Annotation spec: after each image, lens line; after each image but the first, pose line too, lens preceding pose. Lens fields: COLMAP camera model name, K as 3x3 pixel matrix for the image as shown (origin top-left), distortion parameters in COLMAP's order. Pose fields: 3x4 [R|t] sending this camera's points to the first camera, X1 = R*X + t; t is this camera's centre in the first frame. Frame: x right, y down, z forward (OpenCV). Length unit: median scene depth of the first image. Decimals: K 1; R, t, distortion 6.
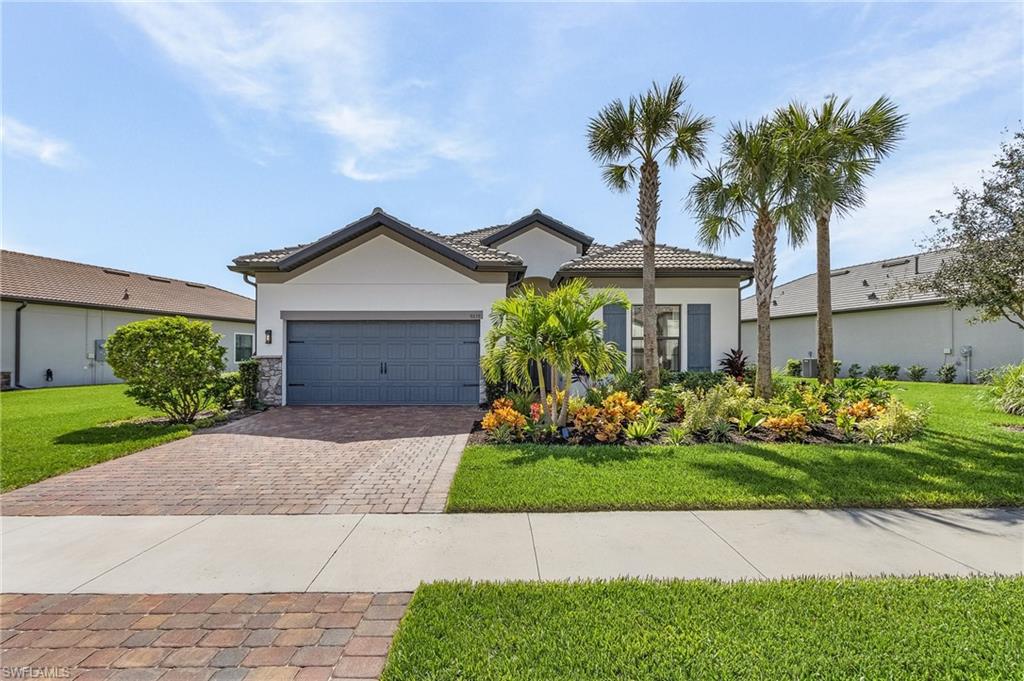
lens RADIAL K [[477.9, 0, 508.8], [0, 477.9, 358.5], [0, 0, 1]] dist [0.003033, 0.000092]
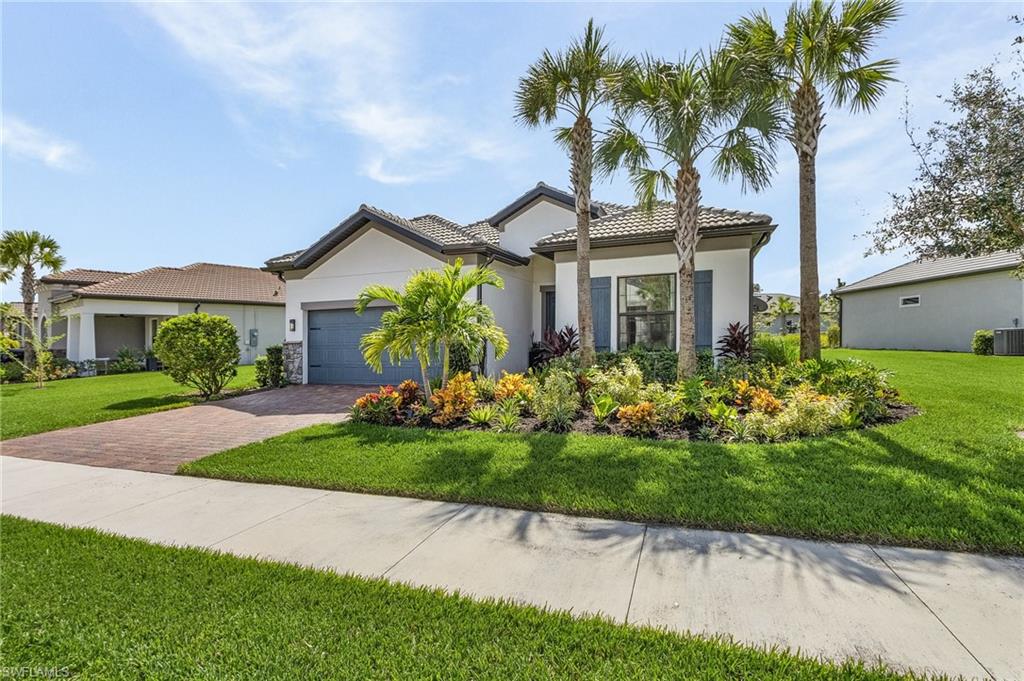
lens RADIAL K [[500.2, 0, 512.0], [0, 500.2, 340.5], [0, 0, 1]] dist [0.010032, 0.000186]
pose [[0.927722, -0.018459, -0.372816, 0.460660], [0.021850, 0.999749, 0.004872, -0.001920], [0.372632, -0.012666, 0.927893, 0.055210]]
